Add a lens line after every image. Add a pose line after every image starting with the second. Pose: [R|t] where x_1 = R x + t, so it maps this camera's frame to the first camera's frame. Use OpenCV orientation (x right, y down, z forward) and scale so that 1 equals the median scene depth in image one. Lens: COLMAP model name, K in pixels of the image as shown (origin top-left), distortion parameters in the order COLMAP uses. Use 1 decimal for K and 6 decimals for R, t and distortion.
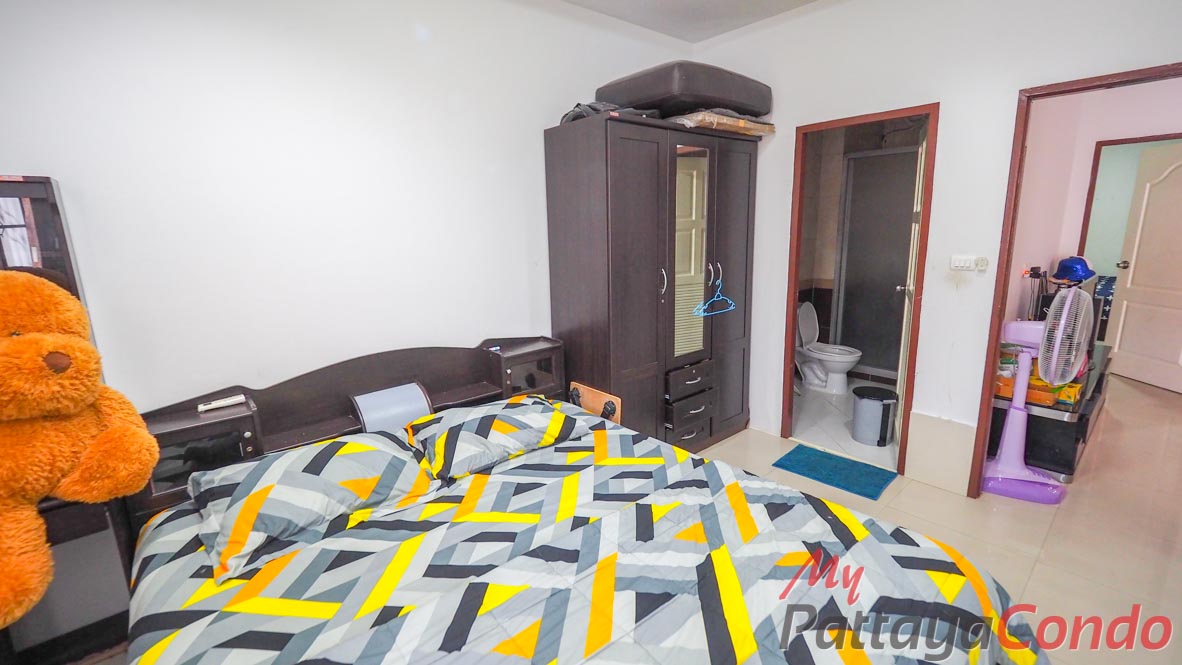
lens RADIAL K [[497.3, 0, 584.8], [0, 497.3, 329.2], [0, 0, 1]] dist [-0.000006, -0.000110]
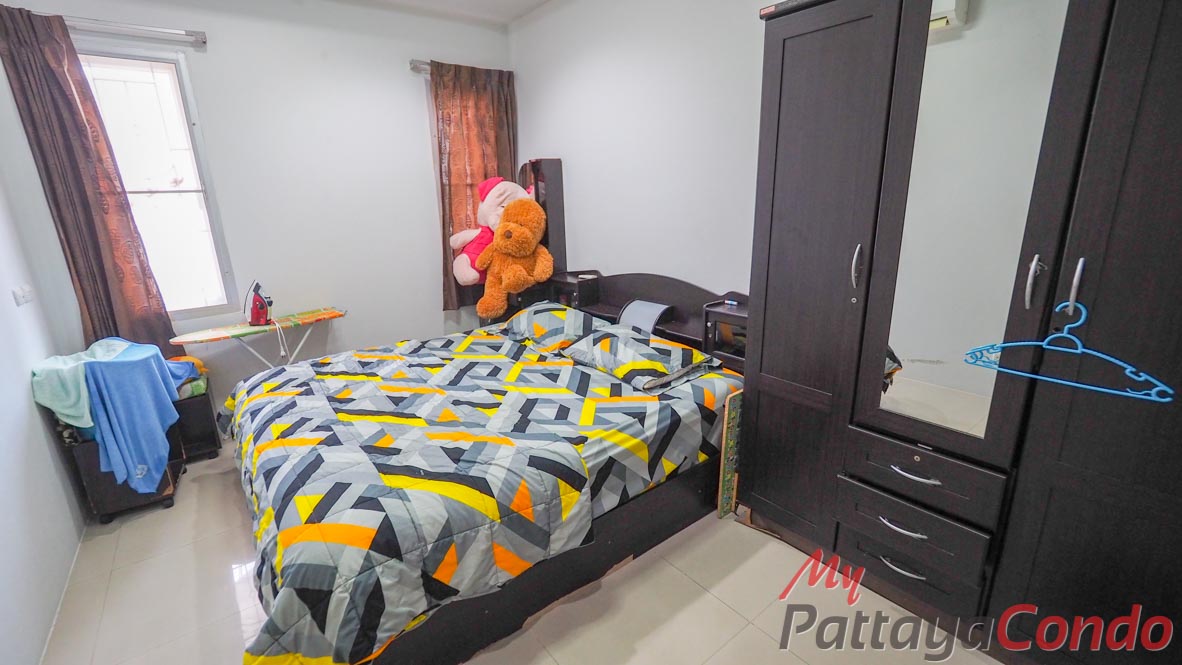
lens RADIAL K [[497.3, 0, 584.8], [0, 497.3, 329.2], [0, 0, 1]] dist [-0.000006, -0.000110]
pose [[-0.049960, 0.287492, -0.956479, 1.142333], [-0.171951, 0.940899, 0.291791, -0.217236], [0.983838, 0.179046, 0.002427, 1.057976]]
